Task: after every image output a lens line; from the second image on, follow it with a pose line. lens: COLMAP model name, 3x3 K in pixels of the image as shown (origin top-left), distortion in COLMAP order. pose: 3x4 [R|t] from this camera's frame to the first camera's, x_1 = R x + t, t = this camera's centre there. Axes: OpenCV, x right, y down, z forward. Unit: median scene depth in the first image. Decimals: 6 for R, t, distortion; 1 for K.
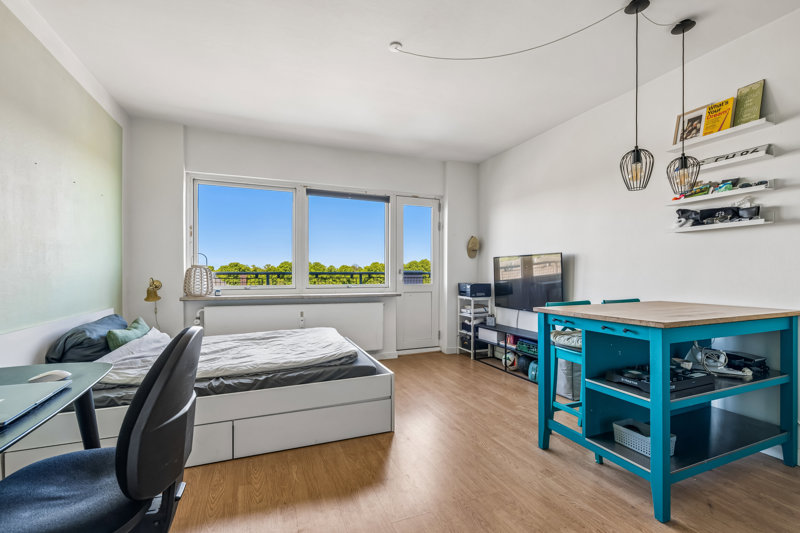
lens RADIAL K [[354.8, 0, 409.3], [0, 354.8, 277.9], [0, 0, 1]] dist [-0.000729, -0.000578]
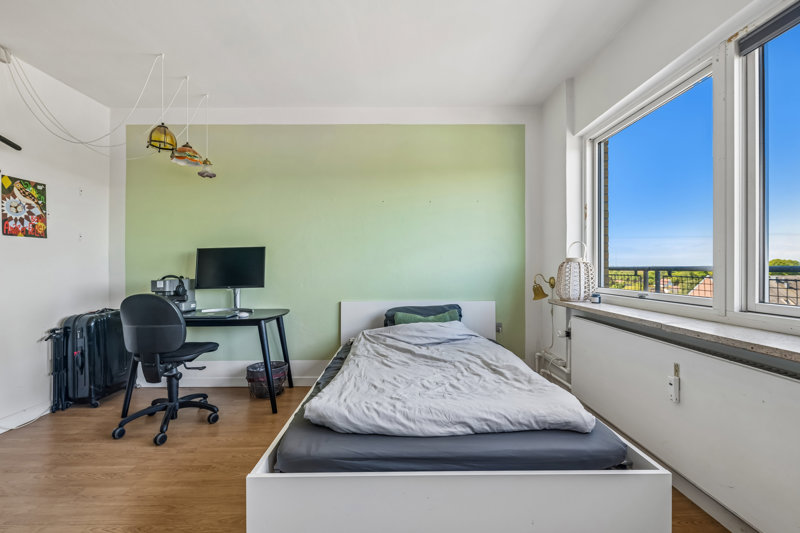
lens RADIAL K [[347.1, 0, 400.0], [0, 347.1, 266.5], [0, 0, 1]] dist [0.000307, -0.000210]
pose [[-0.392292, -0.005038, -0.919827, 0.183152], [-0.012219, 0.999925, -0.000265, -0.011618], [0.919760, 0.011136, -0.392324, 0.831153]]
